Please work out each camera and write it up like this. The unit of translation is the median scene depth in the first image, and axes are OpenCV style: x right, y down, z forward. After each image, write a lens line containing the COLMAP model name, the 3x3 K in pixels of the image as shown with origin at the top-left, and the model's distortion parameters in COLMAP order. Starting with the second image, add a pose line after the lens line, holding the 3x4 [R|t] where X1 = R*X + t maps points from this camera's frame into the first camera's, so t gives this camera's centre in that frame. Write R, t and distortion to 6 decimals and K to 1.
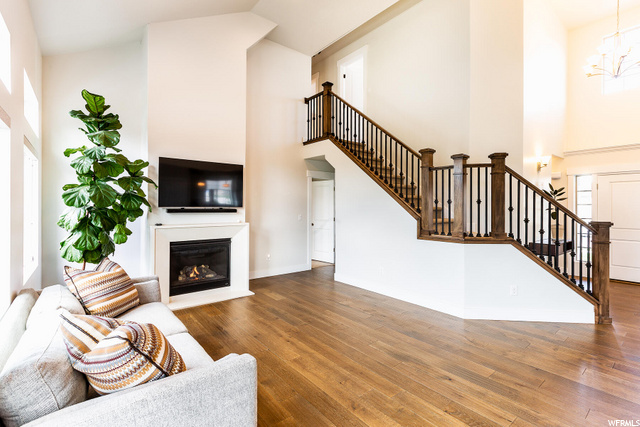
lens RADIAL K [[300.4, 0, 321.7], [0, 300.4, 205.2], [0, 0, 1]] dist [-0.001193, -0.000293]
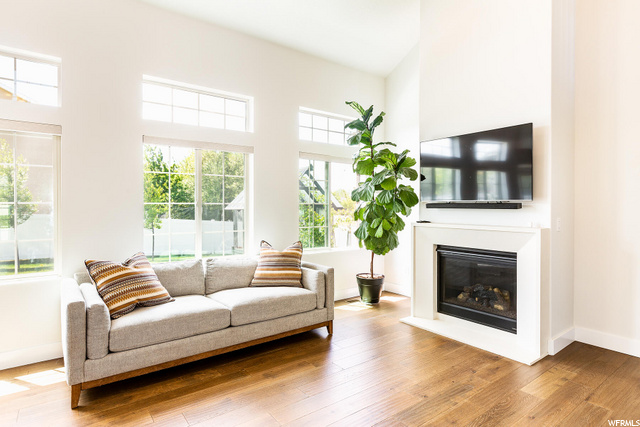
lens RADIAL K [[349.4, 0, 320.0], [0, 349.4, 213.5], [0, 0, 1]] dist [-0.002110, -0.000327]
pose [[-0.042552, 0.014714, -0.998986, 0.504052], [0.001819, 0.999891, 0.014650, 0.029162], [0.999093, -0.001194, -0.042575, 0.837524]]
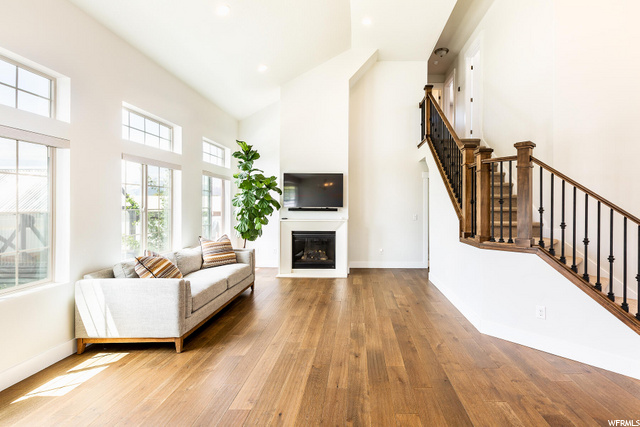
lens RADIAL K [[308.3, 0, 352.1], [0, 308.3, 205.4], [0, 0, 1]] dist [0.000134, 0.000083]
pose [[0.770203, 0.000133, -0.637799, 0.763819], [-0.000591, 1.000000, -0.000504, -0.000223], [0.637799, 0.000765, 0.770203, 0.048429]]
